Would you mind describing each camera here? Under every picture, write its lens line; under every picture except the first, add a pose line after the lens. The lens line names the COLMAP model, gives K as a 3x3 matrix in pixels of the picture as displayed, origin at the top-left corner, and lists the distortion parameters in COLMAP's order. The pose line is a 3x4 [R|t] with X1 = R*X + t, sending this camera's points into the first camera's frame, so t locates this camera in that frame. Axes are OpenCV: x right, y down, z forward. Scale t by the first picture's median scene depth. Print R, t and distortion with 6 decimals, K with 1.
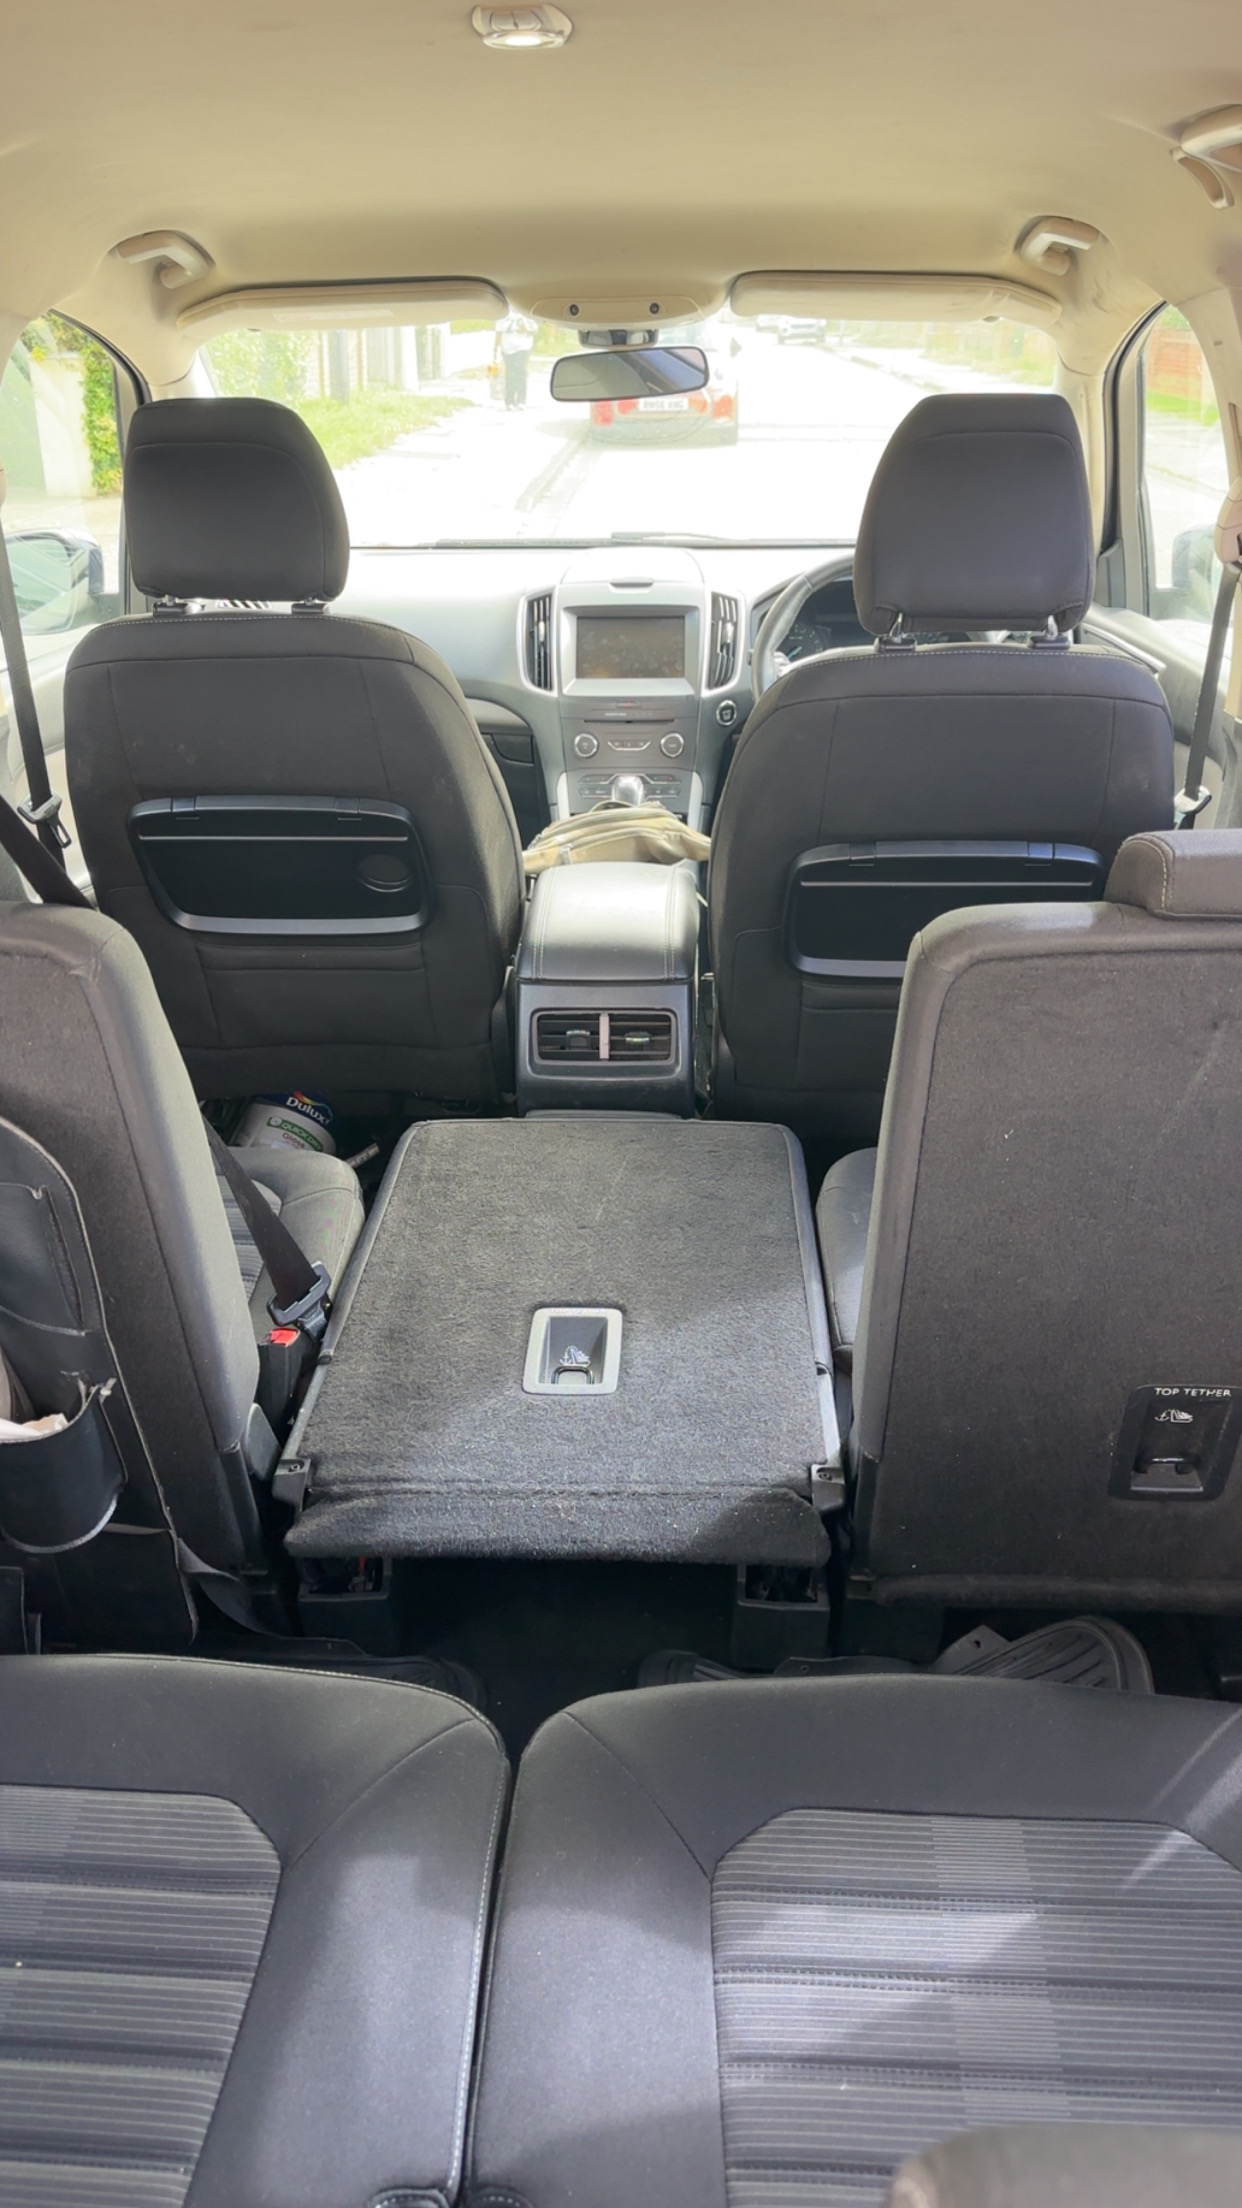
lens RADIAL K [[1640.8, 0, 628.0], [0, 1640.8, 1114.0], [0, 0, 1]] dist [0.170112, -0.330963]
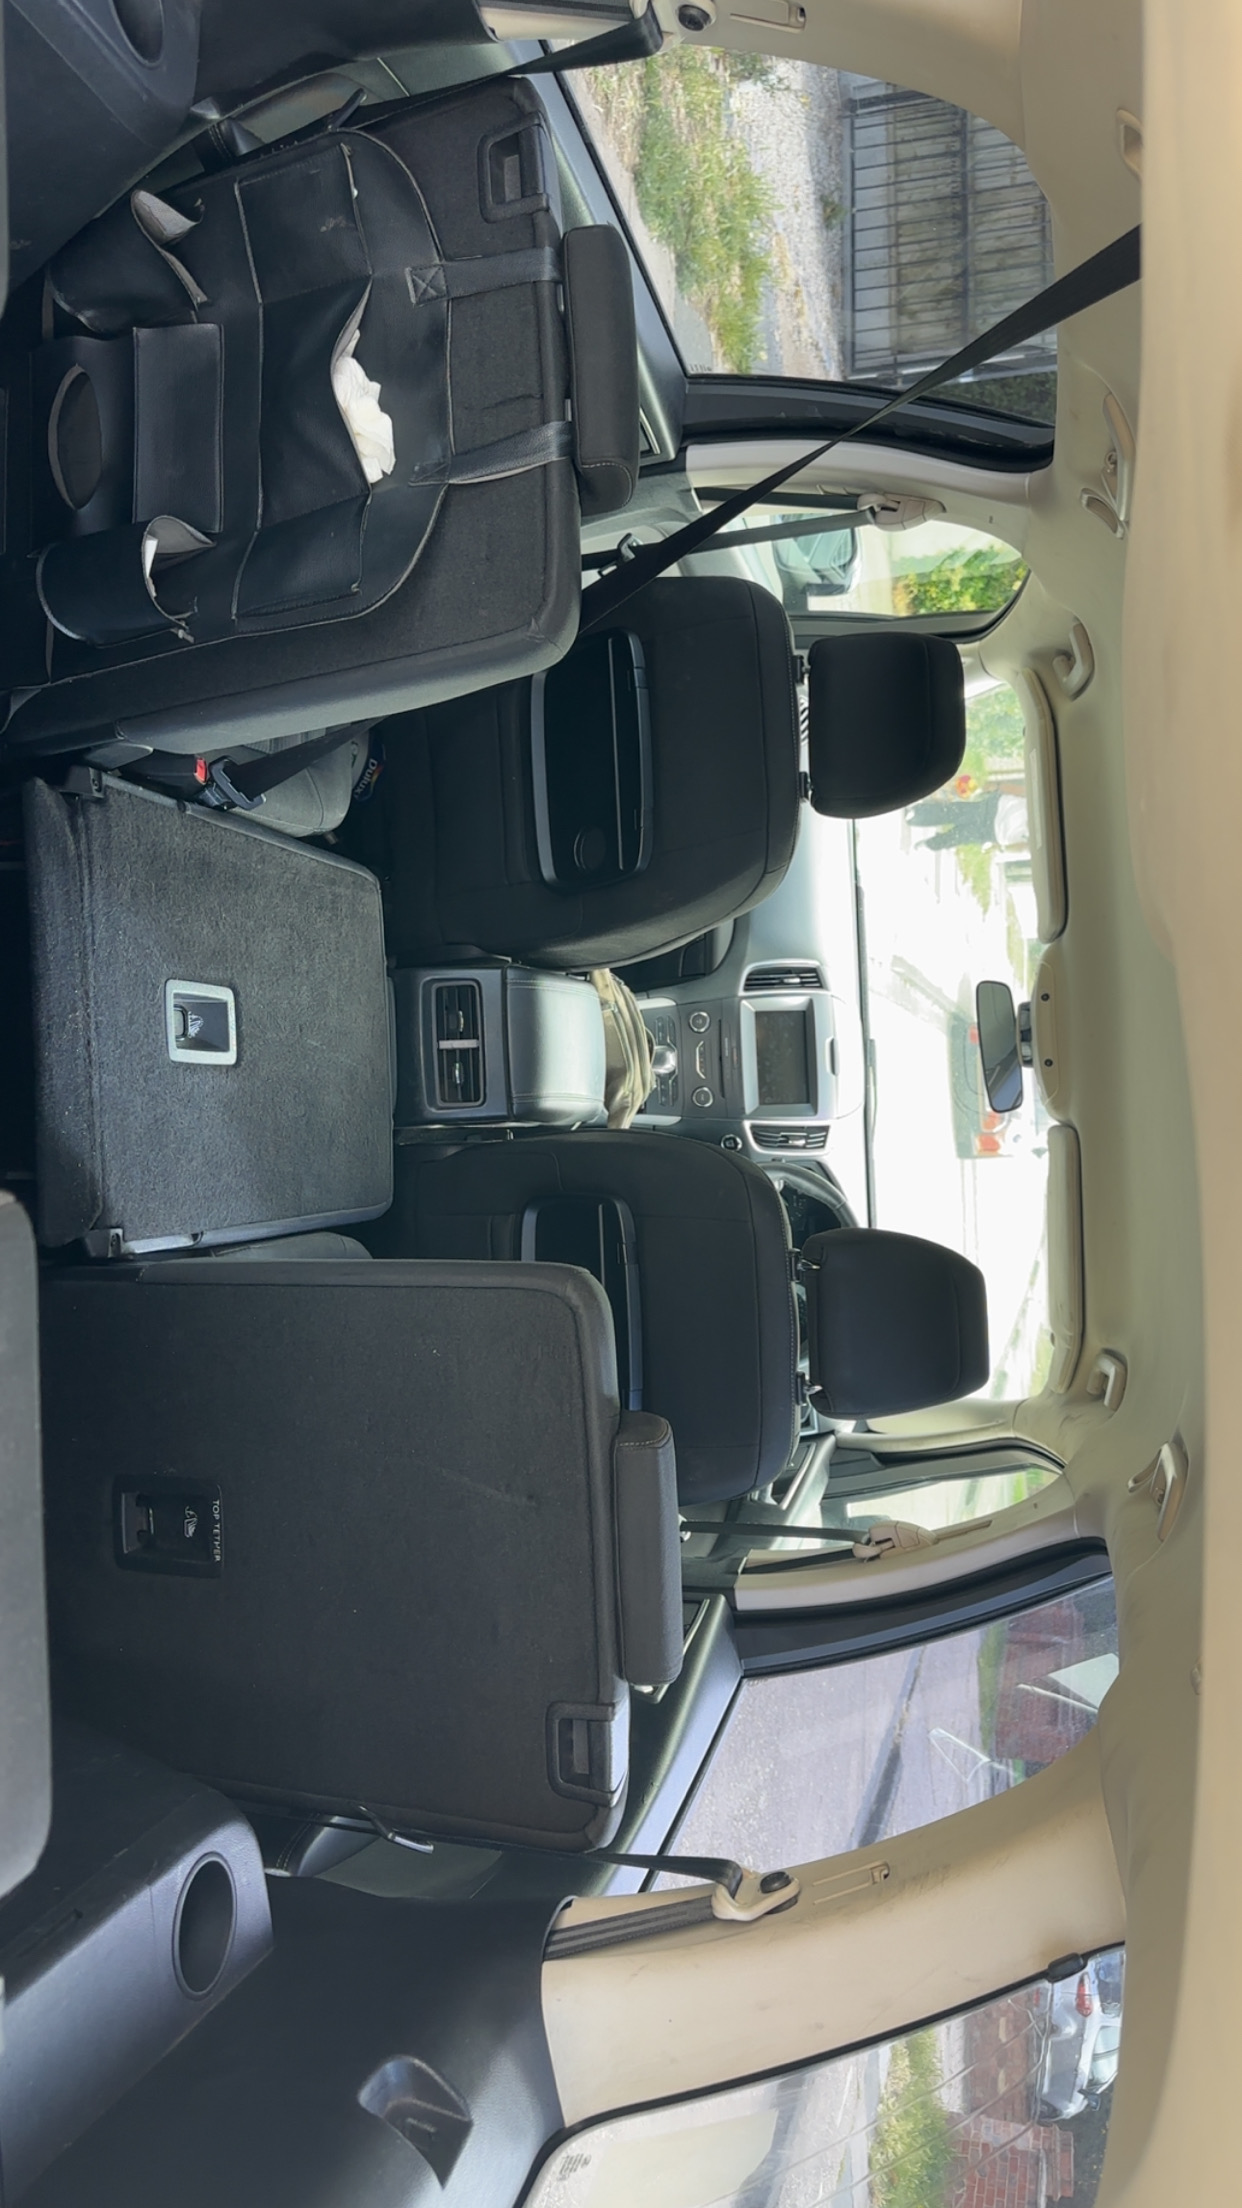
lens RADIAL K [[1640.8, 0, 628.0], [0, 1640.8, 1114.0], [0, 0, 1]] dist [0.170112, -0.330963]
pose [[0.042453, 0.998798, 0.024514, 0.011150], [-0.982117, 0.046223, -0.182510, 0.048504], [-0.183424, -0.016327, 0.982898, -0.147428]]
